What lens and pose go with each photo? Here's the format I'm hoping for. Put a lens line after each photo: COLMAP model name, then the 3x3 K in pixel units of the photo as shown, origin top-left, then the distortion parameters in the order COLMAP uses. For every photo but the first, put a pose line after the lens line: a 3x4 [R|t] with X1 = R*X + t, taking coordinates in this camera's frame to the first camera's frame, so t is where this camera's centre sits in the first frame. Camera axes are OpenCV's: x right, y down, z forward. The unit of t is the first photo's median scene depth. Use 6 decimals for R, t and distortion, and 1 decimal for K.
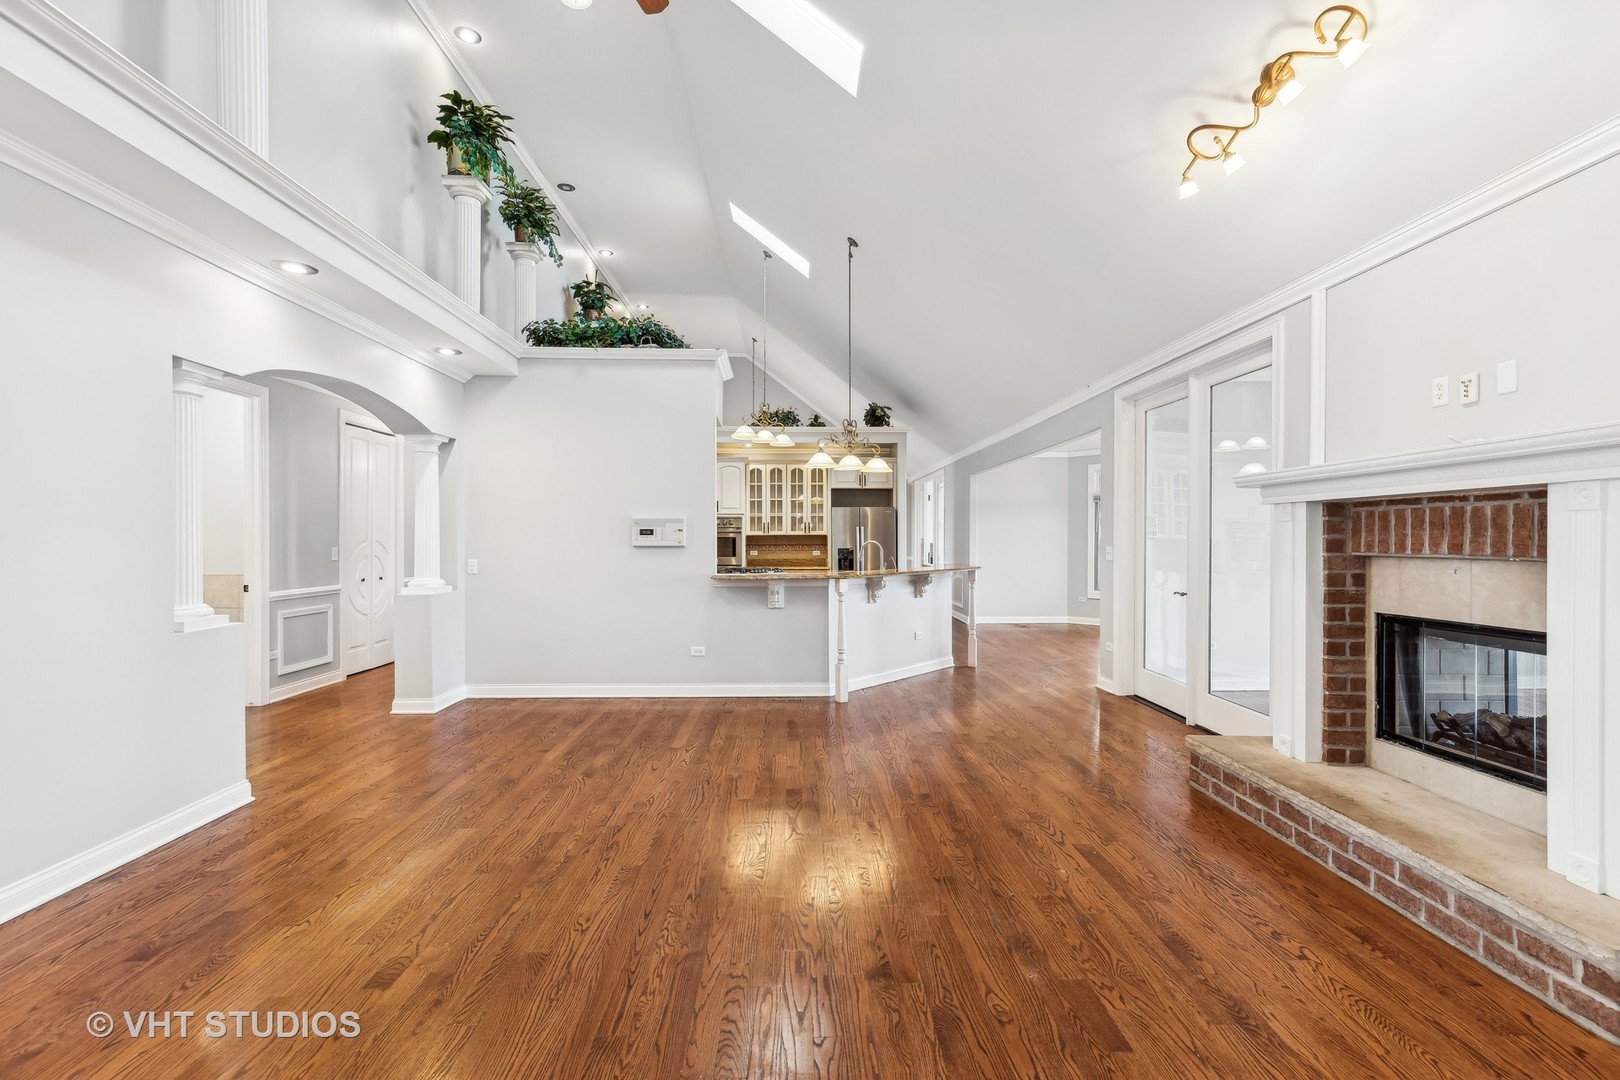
lens RADIAL K [[716.2, 0, 810.0], [0, 716.2, 540.0], [0, 0, 1]] dist [0.001753, 0.000254]
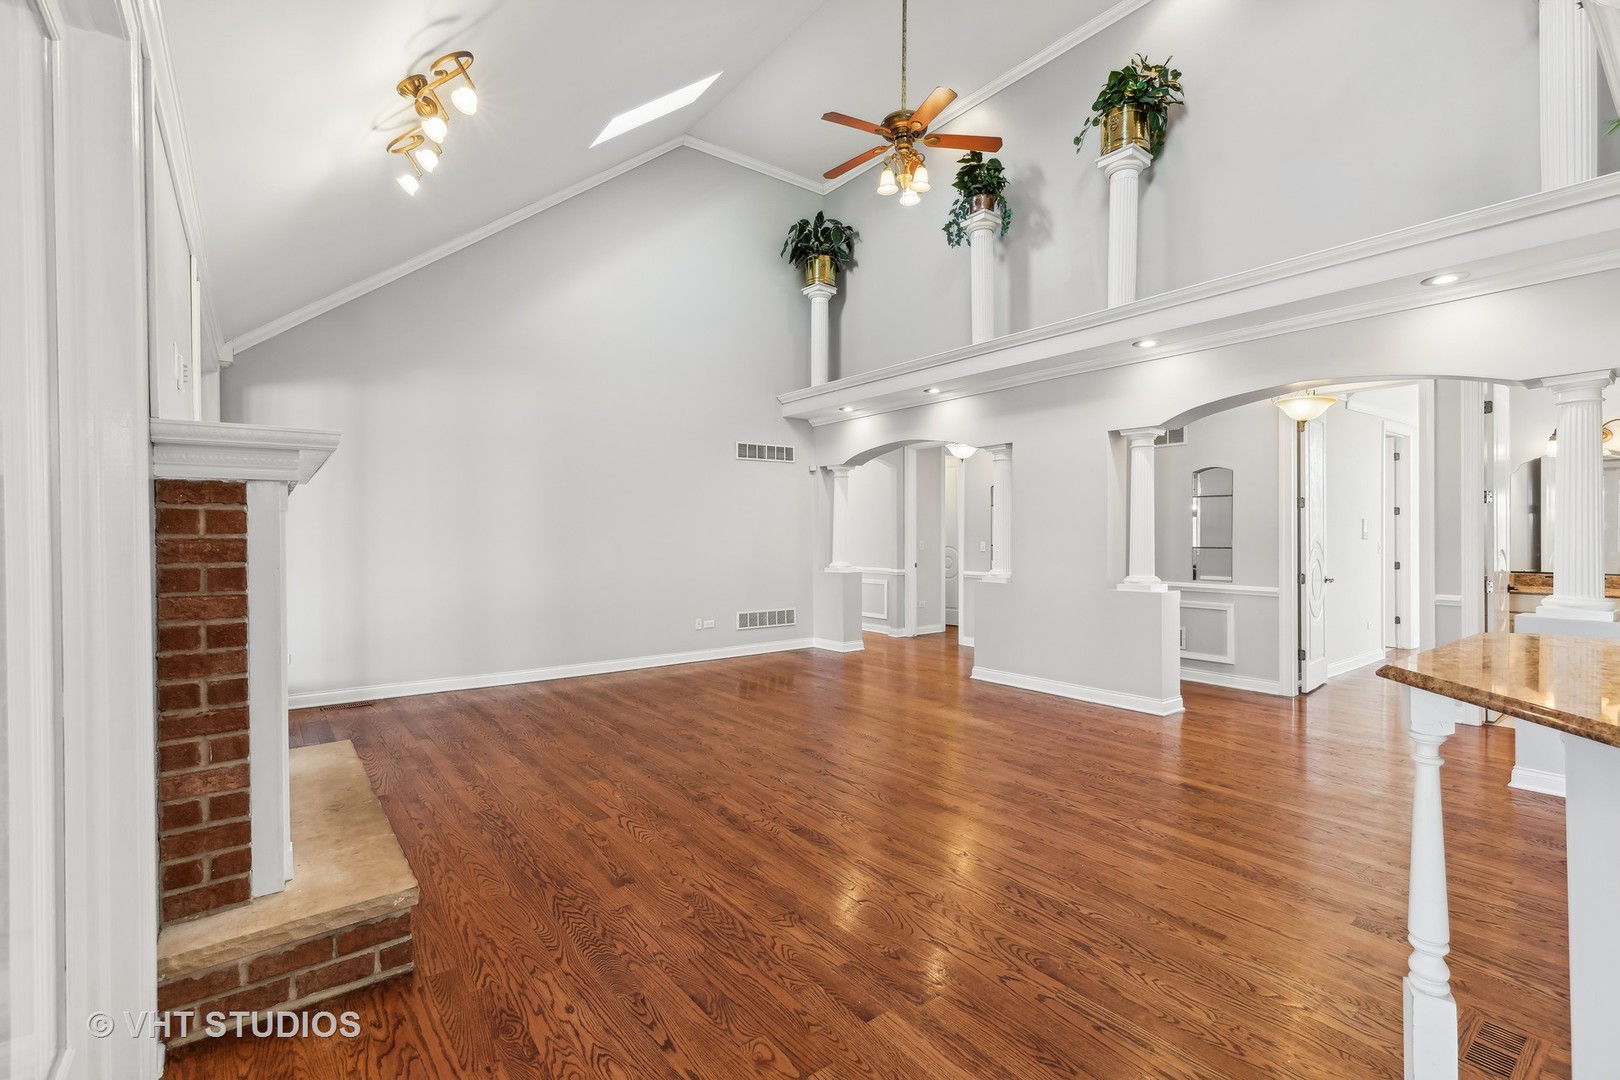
lens RADIAL K [[716.2, 0, 810.0], [0, 716.2, 540.0], [0, 0, 1]] dist [0.001753, 0.000254]
pose [[-0.807648, 0.006661, -0.589628, 0.812441], [0.000316, 0.999941, 0.010864, -0.009237], [0.589665, 0.008588, -0.807602, 2.193422]]
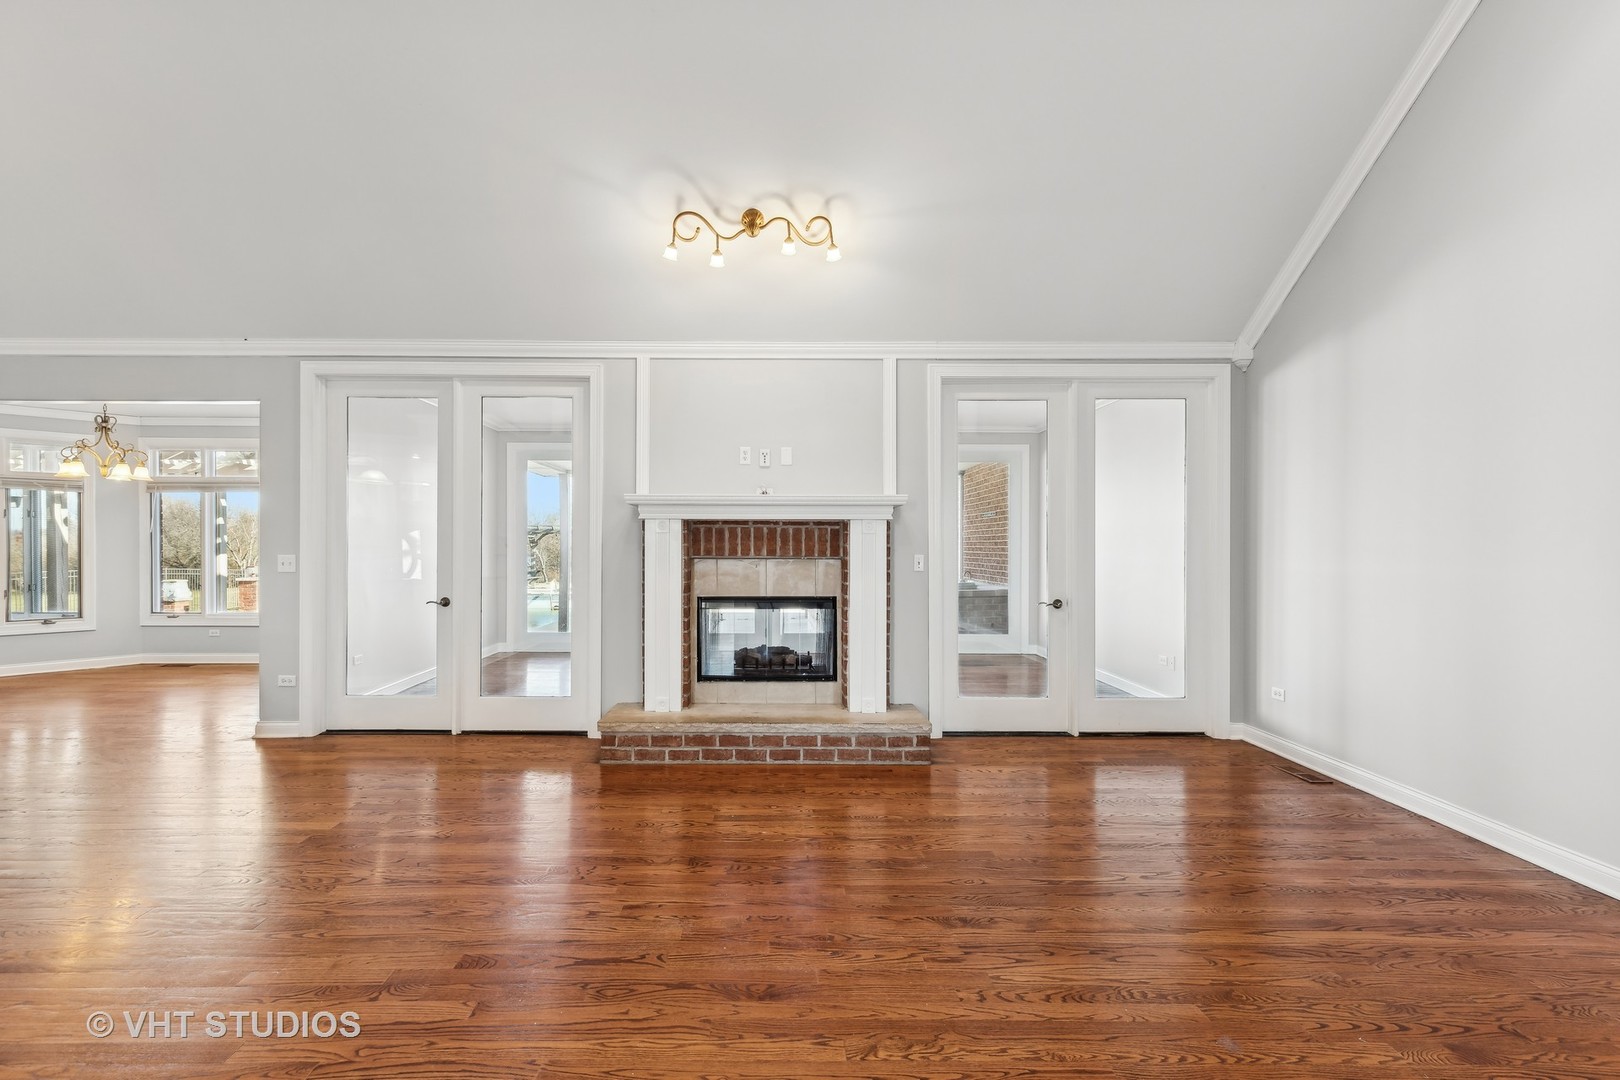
lens RADIAL K [[738.5, 0, 772.5], [0, 738.5, 553.6], [0, 0, 1]] dist [0.001108, 0.000029]
pose [[0.021392, -0.006060, 0.999753, -0.826352], [-0.001943, 0.999979, 0.006103, 0.004155], [-0.999769, -0.002073, 0.021380, 0.945670]]
